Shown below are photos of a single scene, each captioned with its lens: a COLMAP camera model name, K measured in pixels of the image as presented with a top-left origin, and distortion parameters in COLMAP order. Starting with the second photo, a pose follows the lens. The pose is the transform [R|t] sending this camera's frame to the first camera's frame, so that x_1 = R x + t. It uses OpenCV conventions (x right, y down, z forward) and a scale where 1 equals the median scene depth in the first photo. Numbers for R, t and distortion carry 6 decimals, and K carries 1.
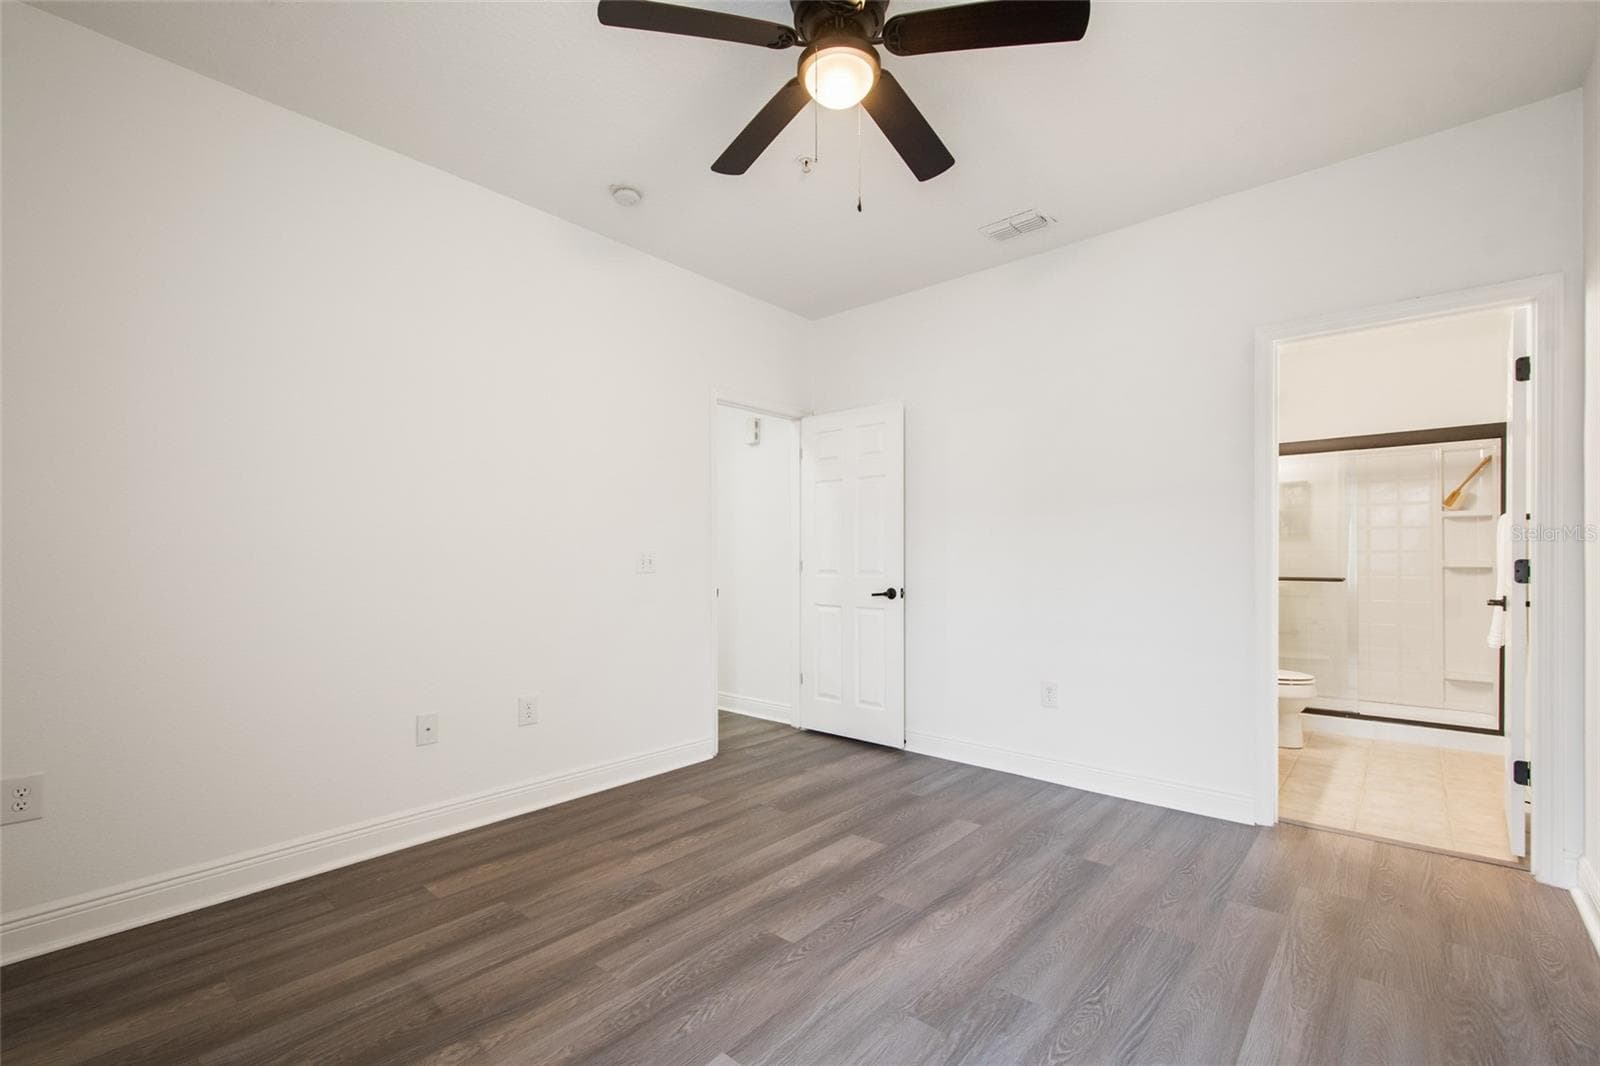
lens RADIAL K [[700.1, 0, 803.8], [0, 700.1, 562.7], [0, 0, 1]] dist [0.010763, -0.005310]
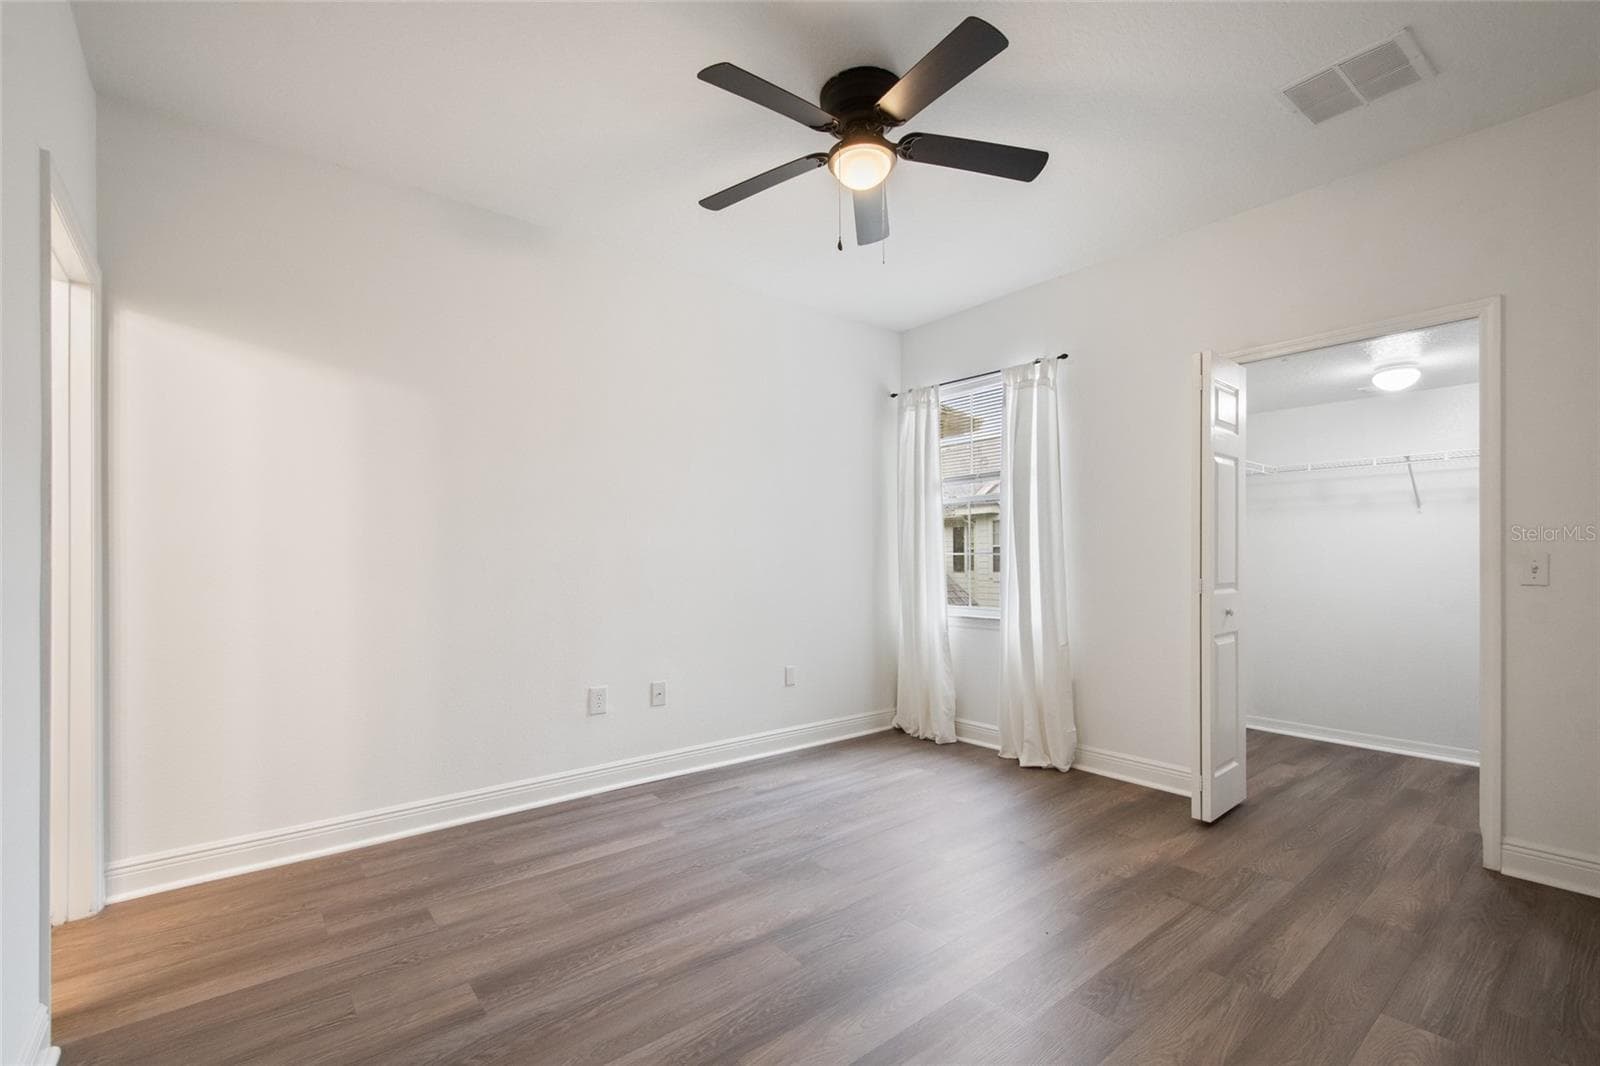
lens RADIAL K [[700.1, 0, 803.8], [0, 700.1, 562.7], [0, 0, 1]] dist [0.010763, -0.005310]
pose [[-0.985903, 0.005419, 0.167229, -0.026156], [0.006349, 0.999967, 0.005024, -0.007646], [-0.167196, 0.006015, -0.985905, 1.206226]]
